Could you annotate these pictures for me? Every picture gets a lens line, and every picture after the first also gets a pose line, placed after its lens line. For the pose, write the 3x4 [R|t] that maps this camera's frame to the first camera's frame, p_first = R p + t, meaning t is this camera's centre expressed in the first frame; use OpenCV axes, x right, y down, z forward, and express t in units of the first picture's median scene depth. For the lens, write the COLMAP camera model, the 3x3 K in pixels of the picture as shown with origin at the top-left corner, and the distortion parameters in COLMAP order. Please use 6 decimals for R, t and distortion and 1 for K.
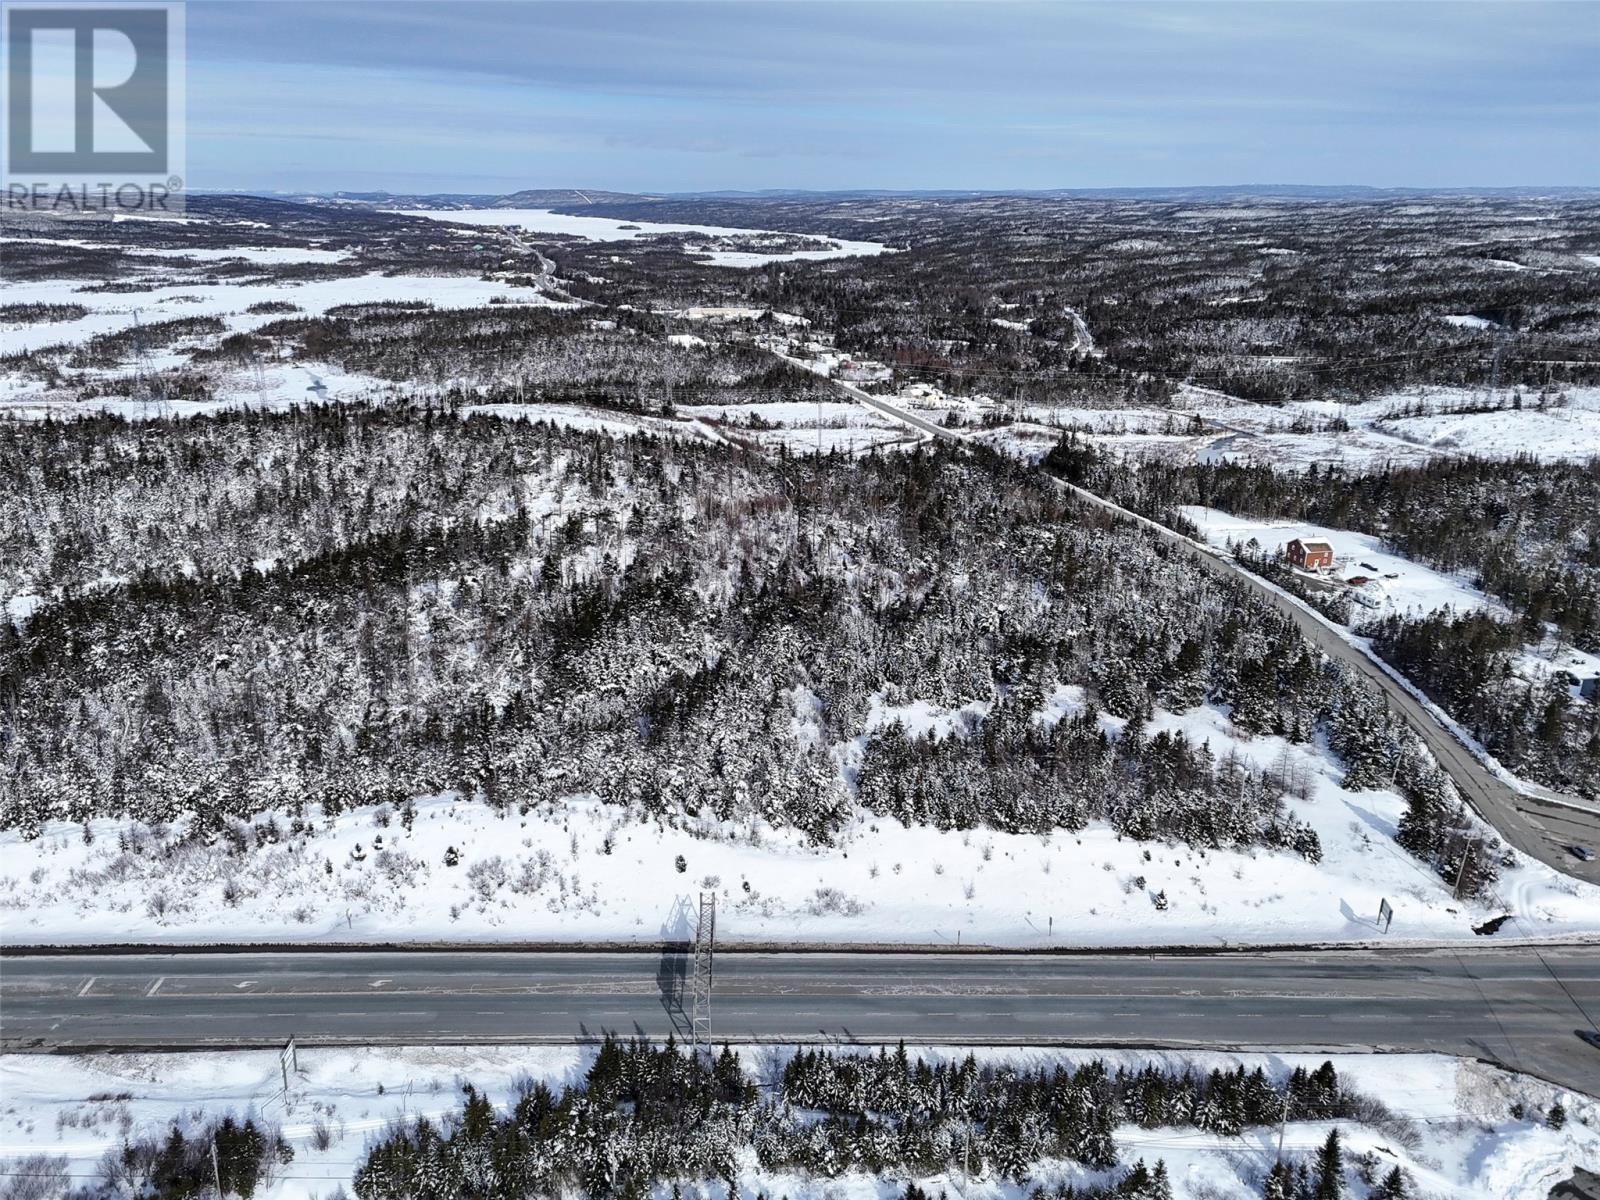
lens RADIAL K [[1166.3, 0, 793.1], [0, 1166.3, 605.9], [0, 0, 1]] dist [0.061661, -0.040216]
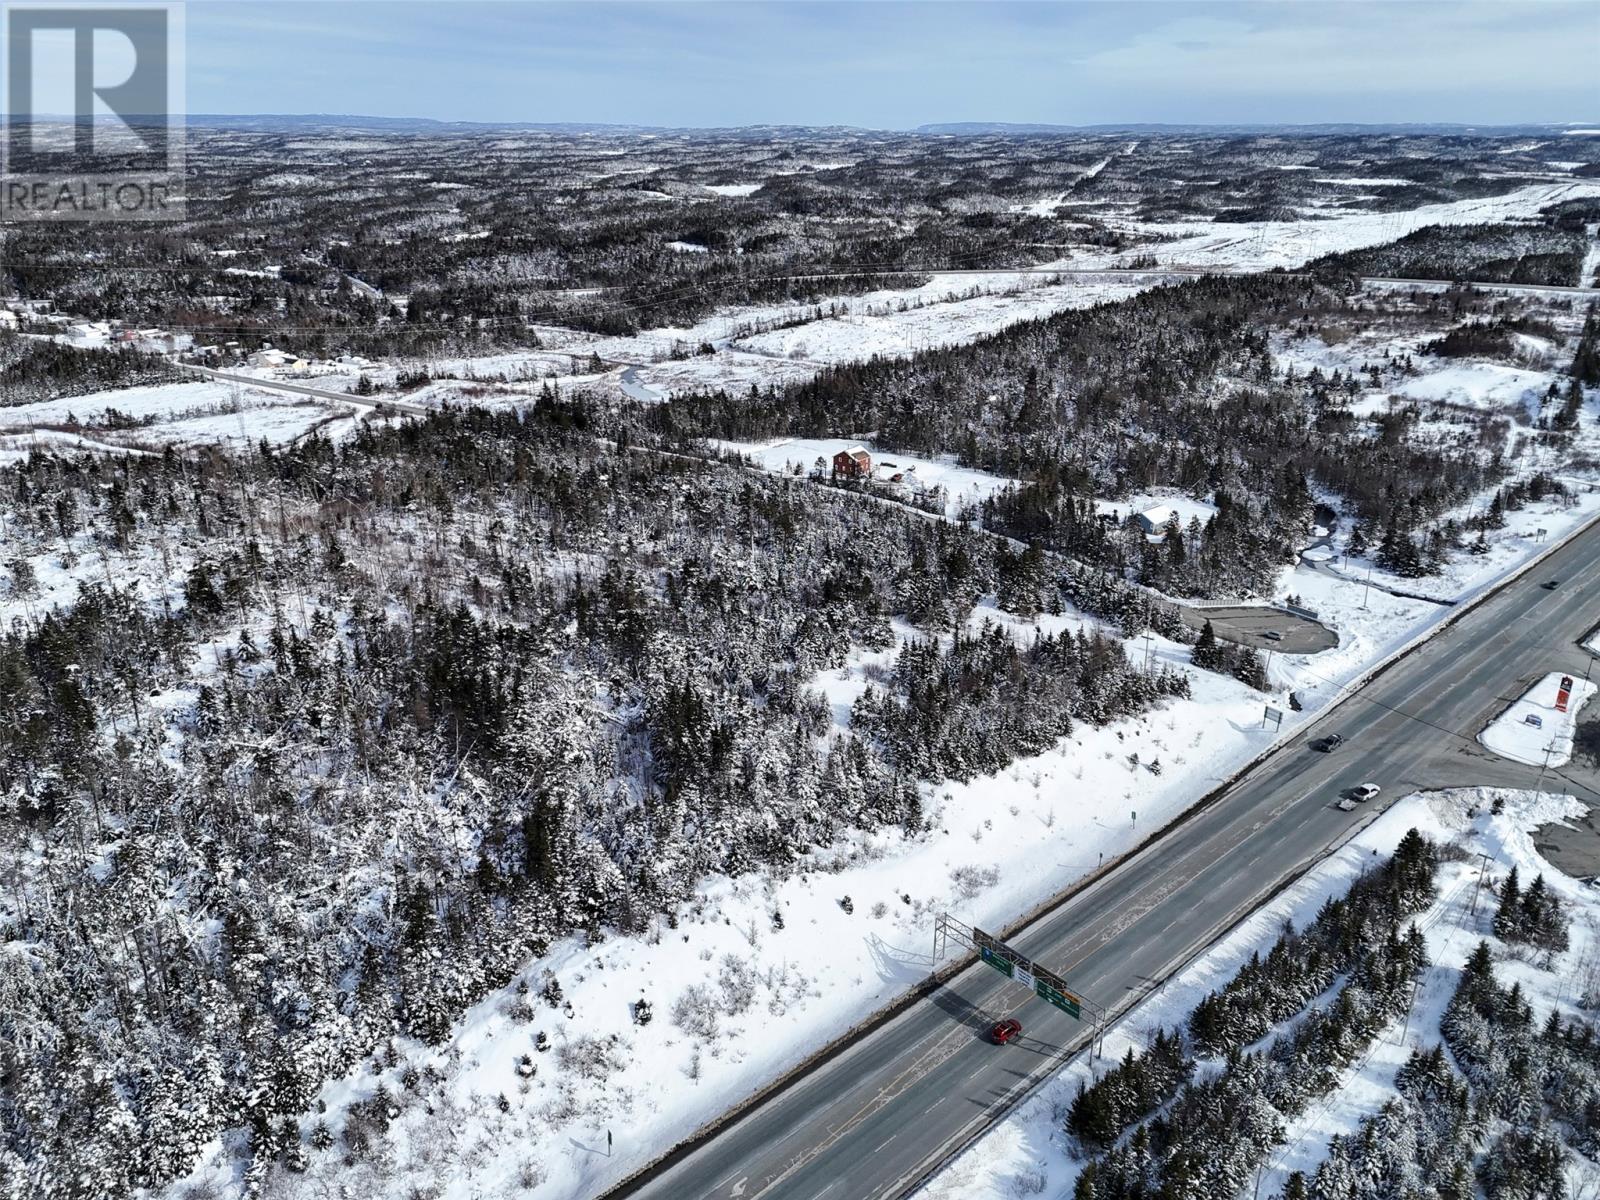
lens RADIAL K [[1166.3, 0, 794.4], [0, 1166.3, 598.7], [0, 0, 1]] dist [0.061661, -0.040216]
pose [[0.756824, -0.241001, 0.607565, -0.200427], [0.212884, 0.969744, 0.119483, -0.039914], [-0.617979, 0.038913, 0.785231, 0.102008]]
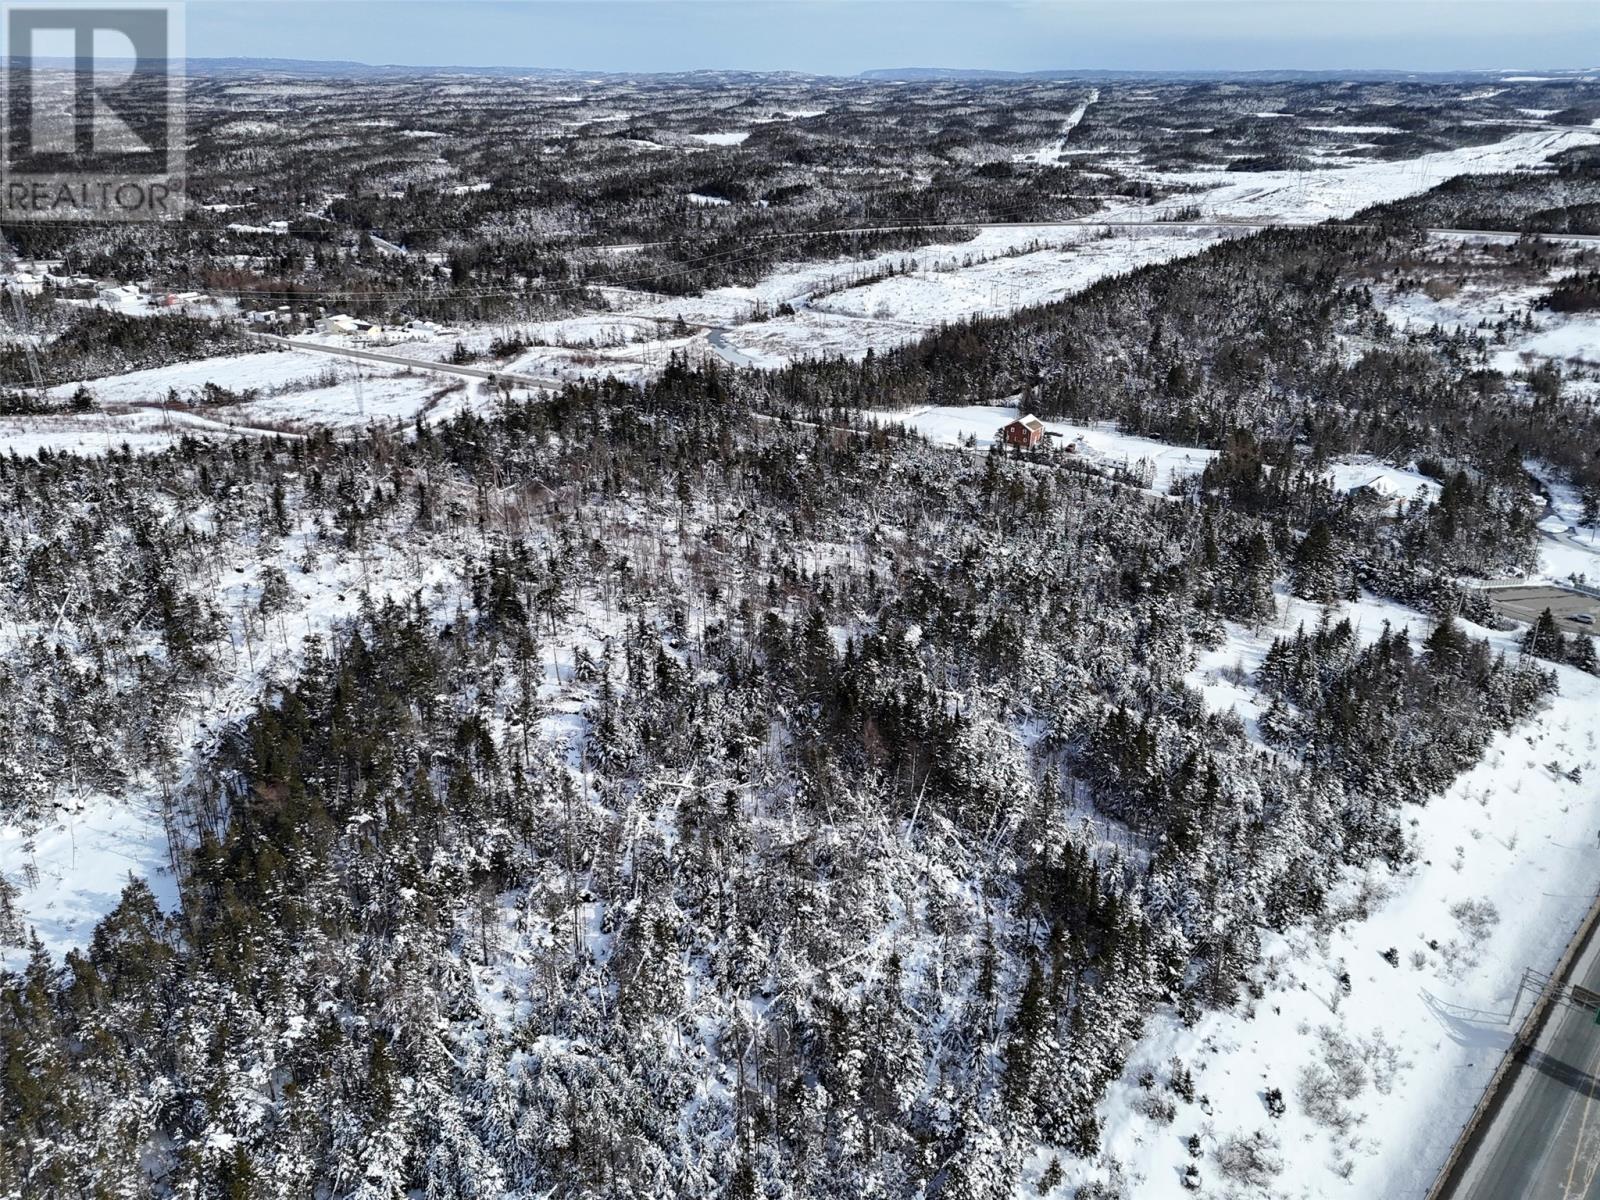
lens RADIAL K [[1166.3, 0, 793.7], [0, 1166.3, 597.6], [0, 0, 1]] dist [0.061661, -0.040216]
pose [[0.723834, -0.277888, 0.631540, -0.272822], [0.223646, 0.960386, 0.166256, -0.079001], [-0.652722, 0.020900, 0.757309, 0.211548]]
